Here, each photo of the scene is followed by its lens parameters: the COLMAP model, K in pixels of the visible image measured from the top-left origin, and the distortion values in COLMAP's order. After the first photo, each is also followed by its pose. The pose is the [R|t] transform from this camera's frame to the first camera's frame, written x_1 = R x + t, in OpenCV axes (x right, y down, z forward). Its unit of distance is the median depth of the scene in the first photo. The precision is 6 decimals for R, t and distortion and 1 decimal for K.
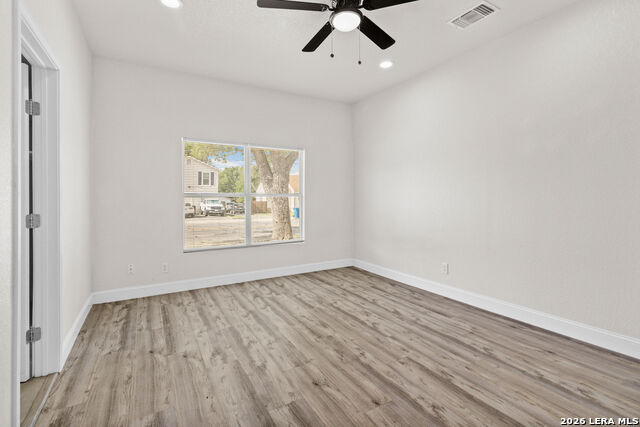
lens RADIAL K [[298.8, 0, 322.9], [0, 298.8, 200.6], [0, 0, 1]] dist [-0.001012, -0.000375]
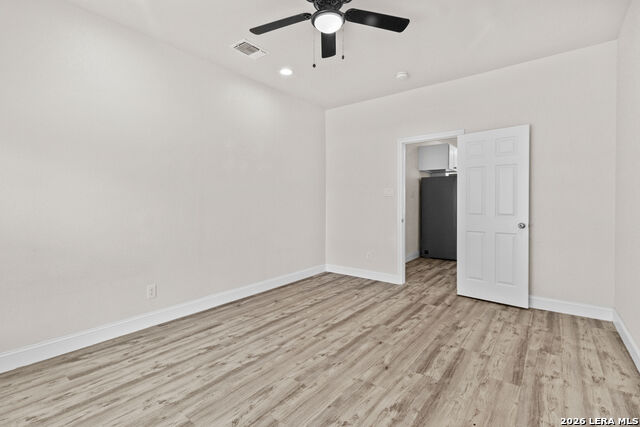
lens RADIAL K [[292.9, 0, 322.4], [0, 292.9, 204.8], [0, 0, 1]] dist [0.001697, 0.000062]
pose [[-0.366046, 0.002456, 0.930594, -0.750762], [0.012457, 0.999920, 0.002261, -0.012136], [-0.930513, 0.012420, -0.366047, 1.250989]]
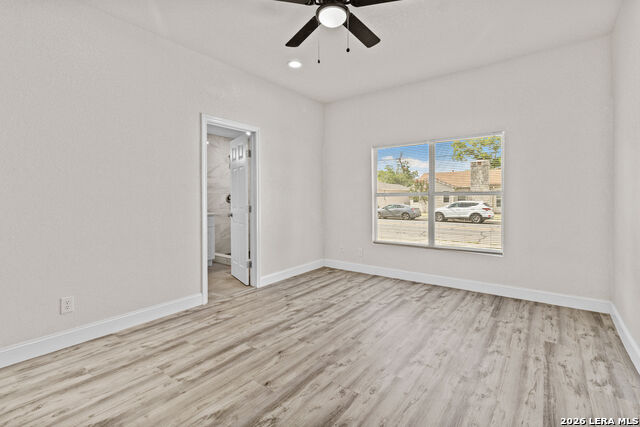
lens RADIAL K [[298.8, 0, 322.9], [0, 298.8, 200.6], [0, 0, 1]] dist [-0.001012, -0.000375]
pose [[0.374024, 0.007240, -0.927391, 0.899101], [-0.004737, 0.999971, 0.005897, -0.011286], [0.927407, 0.002187, 0.374047, 0.539512]]
